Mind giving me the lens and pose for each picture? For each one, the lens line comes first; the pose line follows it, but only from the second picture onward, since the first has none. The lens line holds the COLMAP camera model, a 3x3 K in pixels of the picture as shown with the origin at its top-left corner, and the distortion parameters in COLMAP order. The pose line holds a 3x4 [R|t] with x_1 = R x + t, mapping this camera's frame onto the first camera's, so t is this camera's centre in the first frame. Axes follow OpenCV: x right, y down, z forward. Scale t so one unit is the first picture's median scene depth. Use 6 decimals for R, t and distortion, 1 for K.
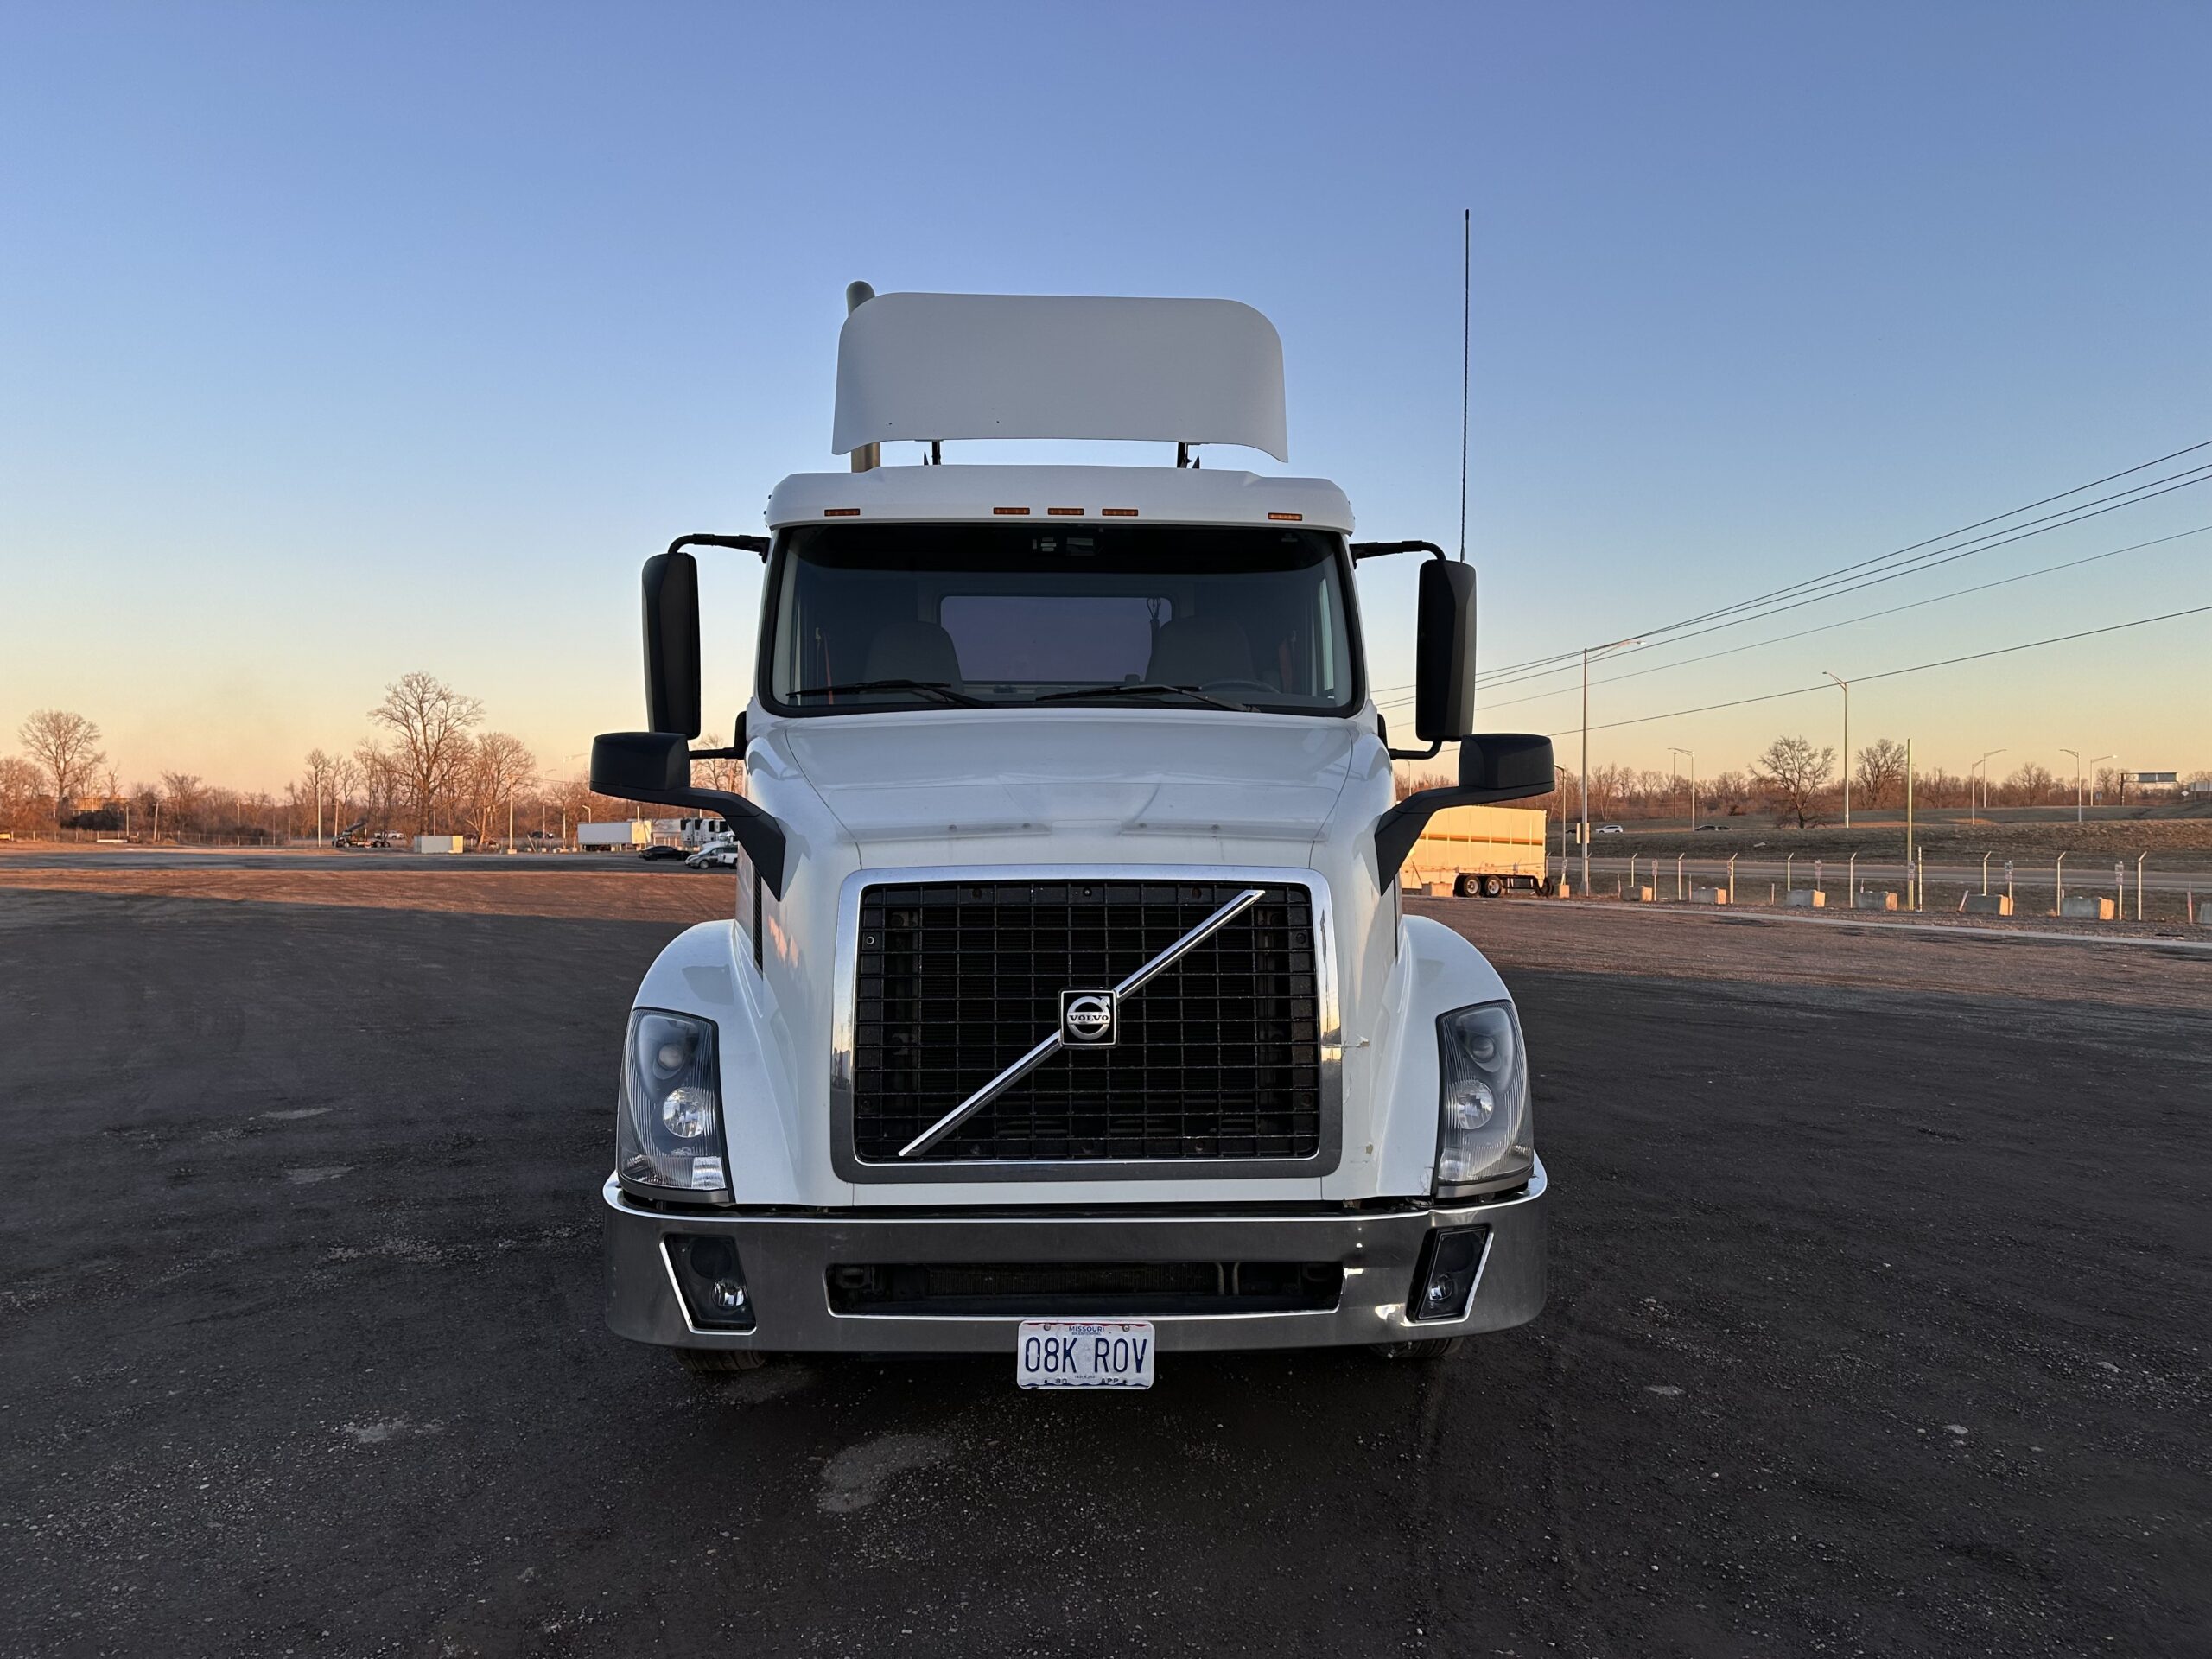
lens RADIAL K [[1711.5, 0, 1105.6], [0, 1711.5, 860.2], [0, 0, 1]] dist [0.089946, -0.190033]
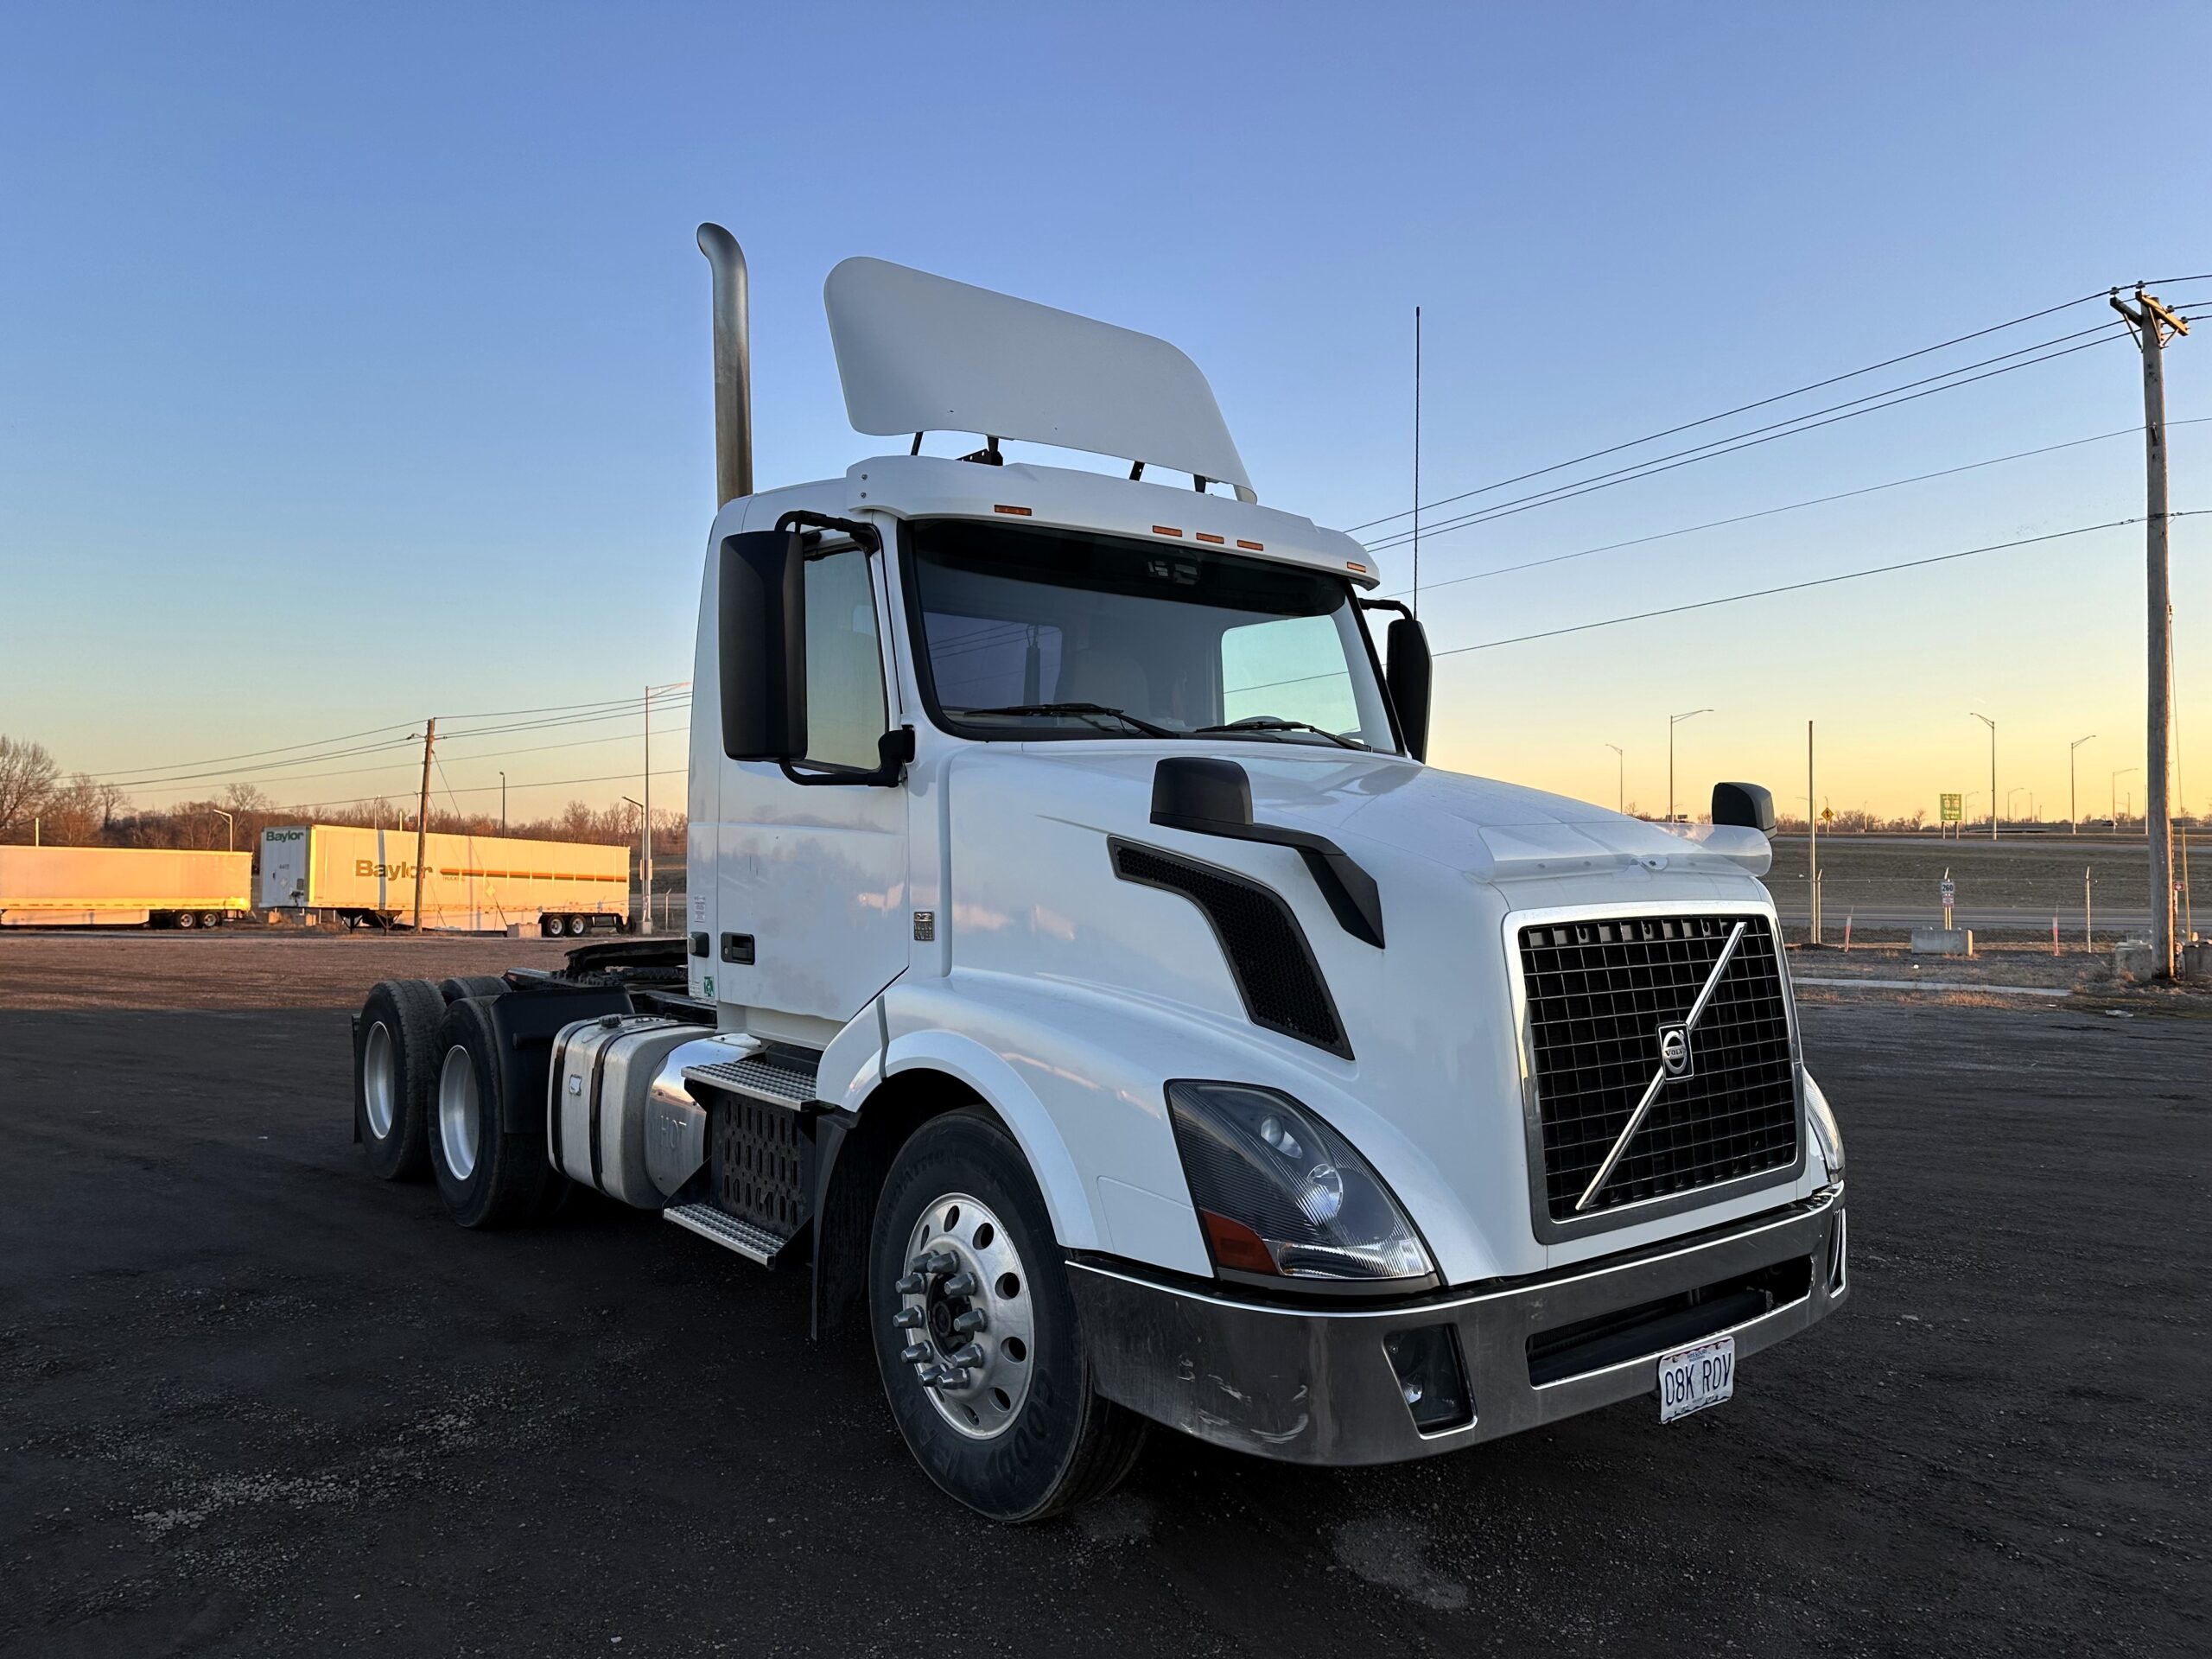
lens RADIAL K [[1711.5, 0, 1105.6], [0, 1711.5, 860.2], [0, 0, 1]] dist [0.089946, -0.190033]
pose [[0.778416, -0.005532, 0.627725, -0.890127], [0.018327, 0.999735, -0.013916, -0.014296], [-0.627481, 0.022336, 0.778311, 0.391002]]
